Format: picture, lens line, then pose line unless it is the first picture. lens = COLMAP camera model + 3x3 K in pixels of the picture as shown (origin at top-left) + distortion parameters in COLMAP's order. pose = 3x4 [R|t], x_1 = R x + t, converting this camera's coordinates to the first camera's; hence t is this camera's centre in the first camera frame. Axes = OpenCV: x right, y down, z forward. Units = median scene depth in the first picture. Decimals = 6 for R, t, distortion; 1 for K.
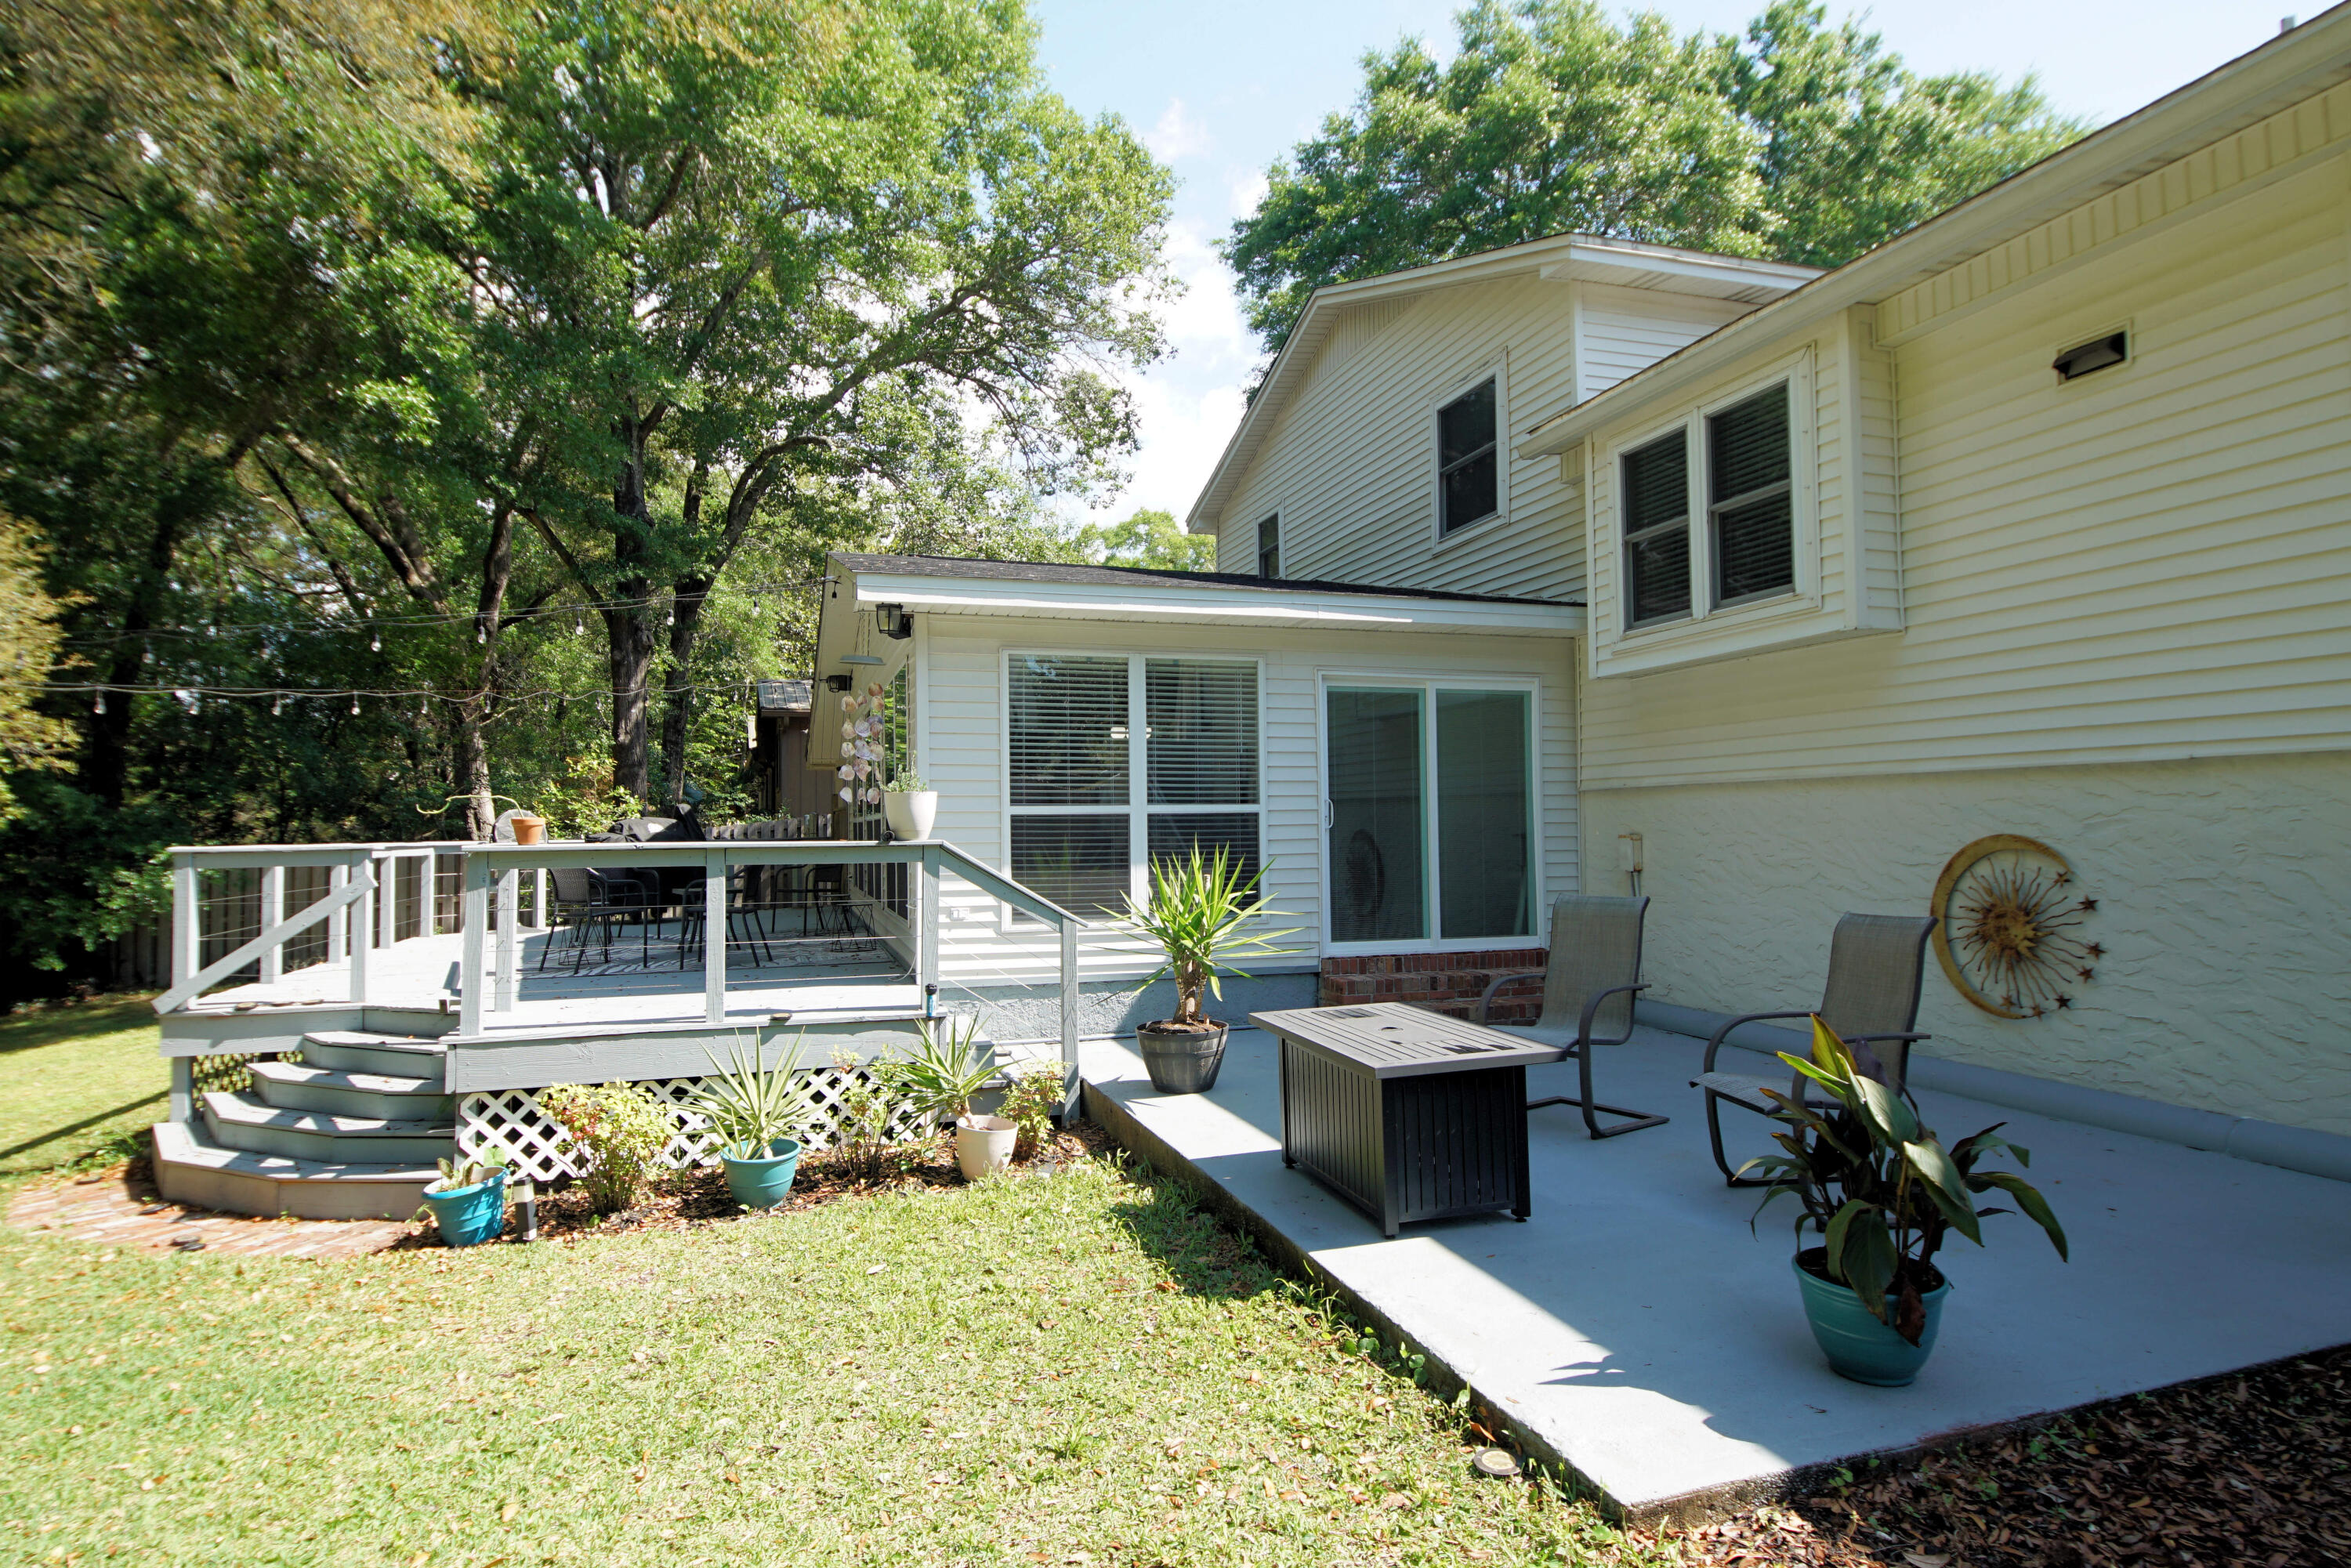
lens RADIAL K [[1262.1, 0, 1150.8], [0, 1262.1, 772.4], [0, 0, 1]] dist [0.028361, -0.023830]
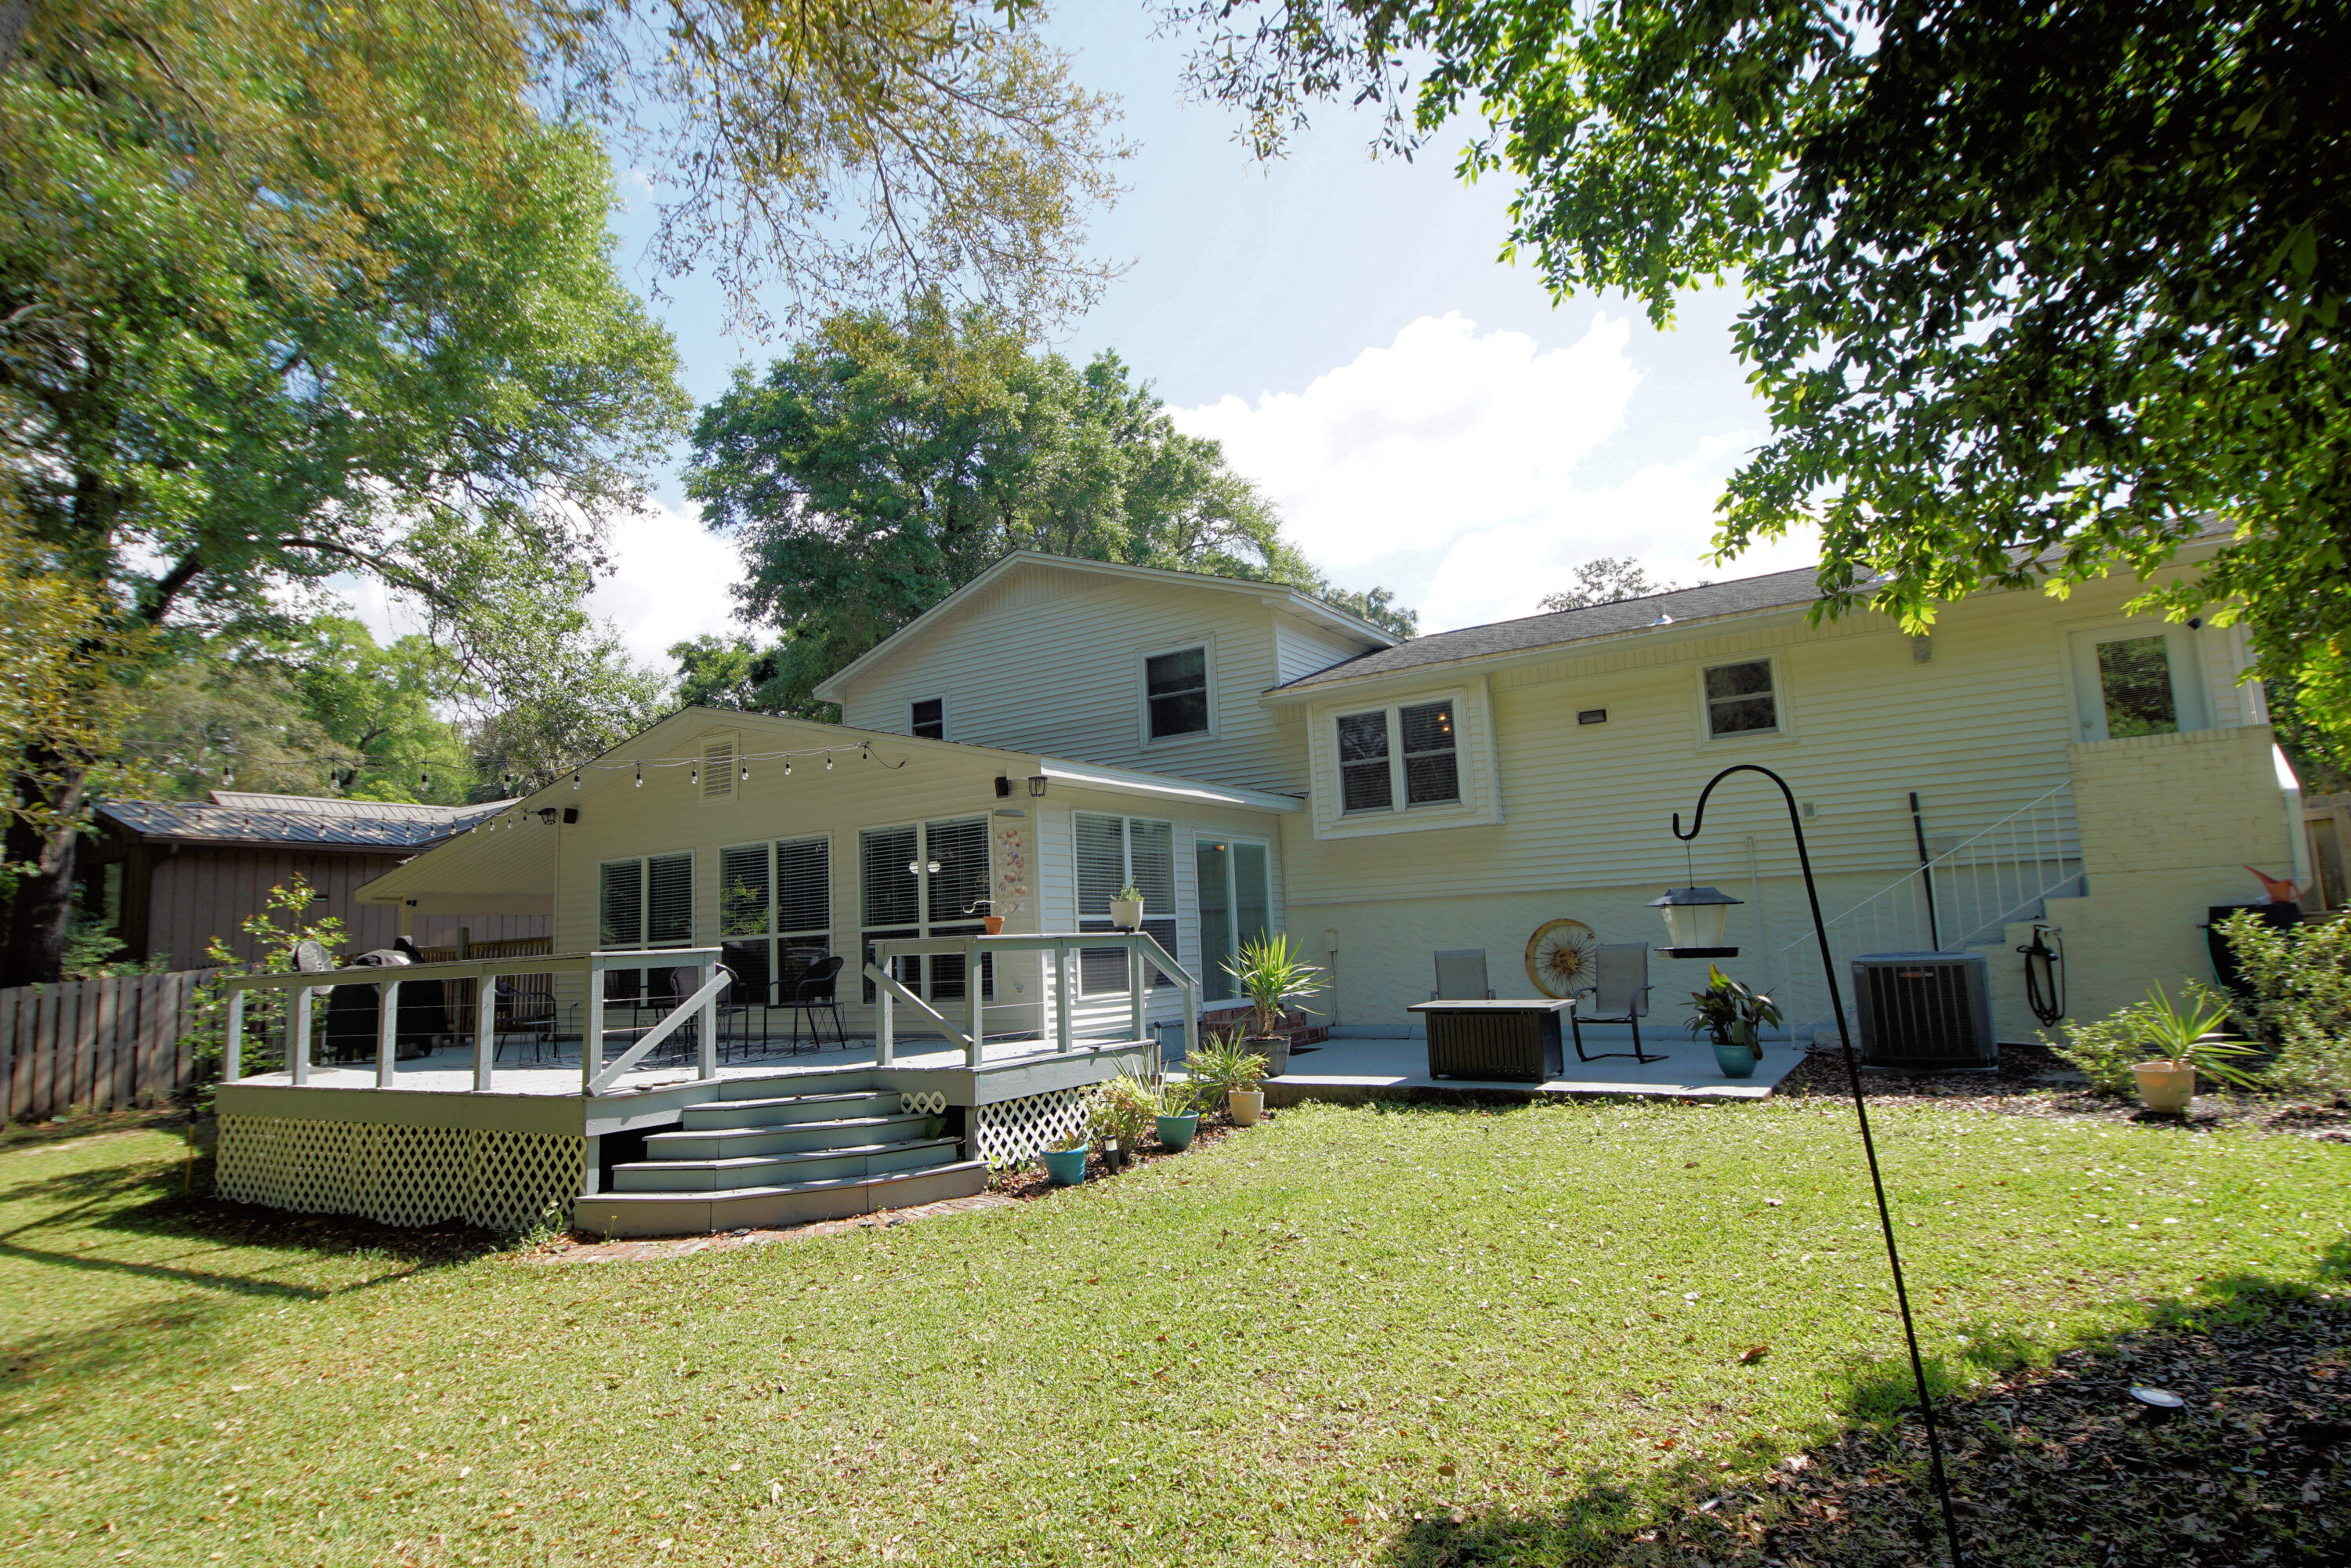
lens RADIAL K [[1262.1, 0, 1150.8], [0, 1262.1, 772.4], [0, 0, 1]] dist [0.028361, -0.023830]
pose [[0.765706, 0.065354, 0.639862, -1.001993], [0.005570, 0.994113, -0.108201, 0.022167], [-0.643167, 0.086414, 0.760834, -0.197321]]
